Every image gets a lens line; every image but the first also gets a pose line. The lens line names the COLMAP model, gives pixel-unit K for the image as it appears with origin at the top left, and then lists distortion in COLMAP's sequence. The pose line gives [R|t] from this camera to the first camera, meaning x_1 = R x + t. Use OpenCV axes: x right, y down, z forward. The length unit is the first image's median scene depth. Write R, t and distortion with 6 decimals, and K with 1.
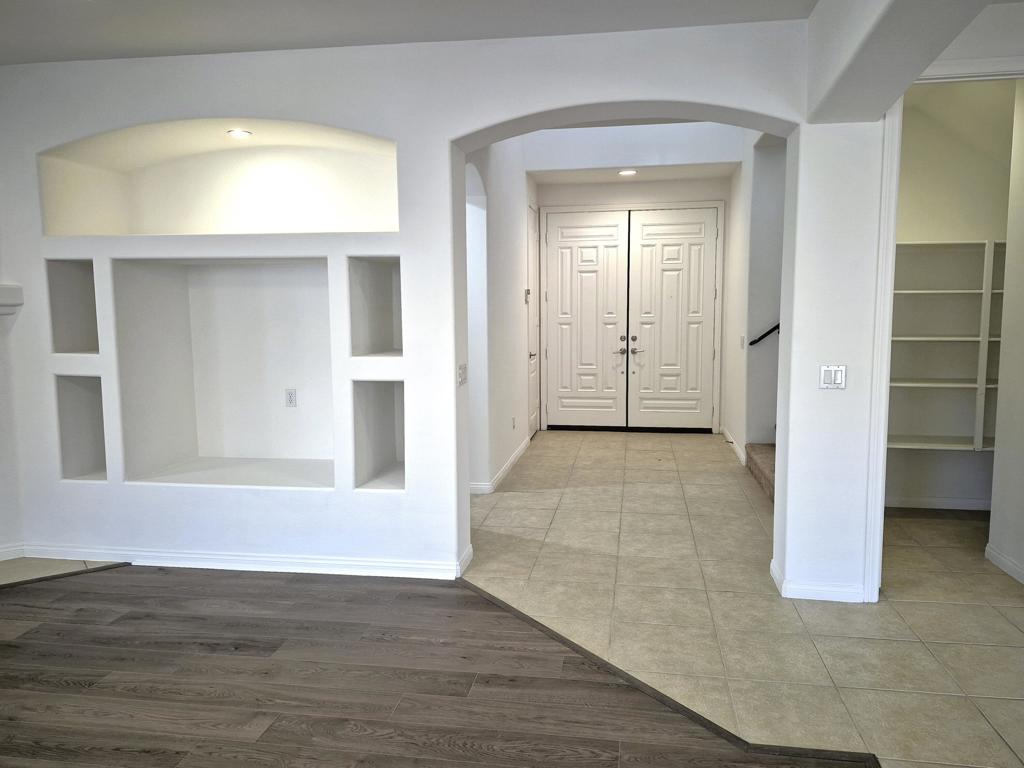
lens RADIAL K [[752.3, 0, 514.2], [0, 752.3, 381.8], [0, 0, 1]] dist [0.074576, -0.072475]
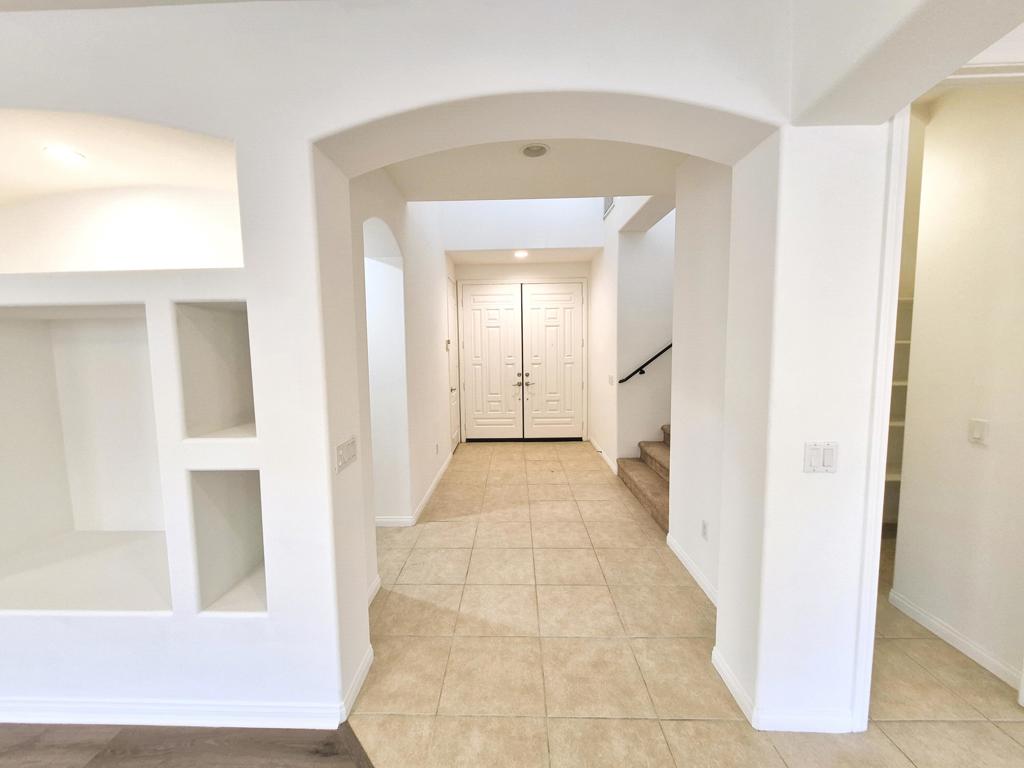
lens RADIAL K [[399.2, 0, 505.5], [0, 399.2, 382.2], [0, 0, 1]] dist [0.002180, -0.001132]
pose [[0.990713, -0.019901, 0.134507, 0.040144], [0.021536, 0.999711, -0.010715, -0.075550], [-0.134254, 0.013512, 0.990855, 0.558983]]
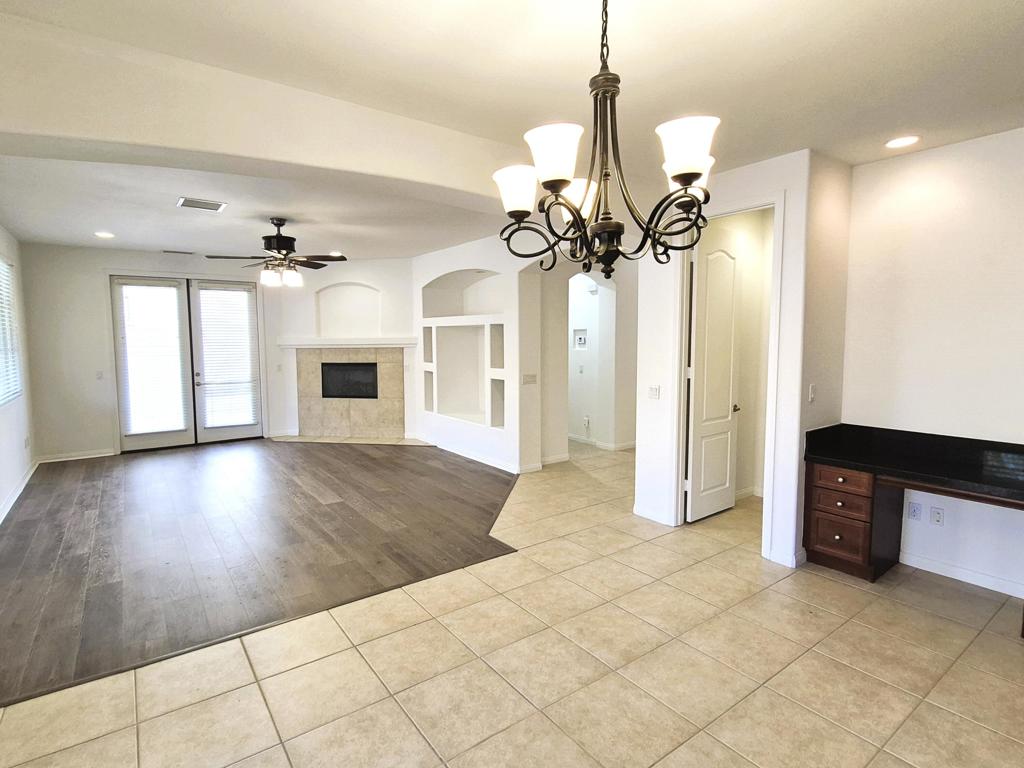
lens RADIAL K [[526.6, 0, 496.9], [0, 526.6, 373.8], [0, 0, 1]] dist [0.002328, 0.000949]
pose [[0.702908, 0.053555, -0.709262, 0.900792], [-0.072569, 0.997358, 0.003390, -0.022139], [0.707569, 0.049087, 0.704937, -0.101949]]
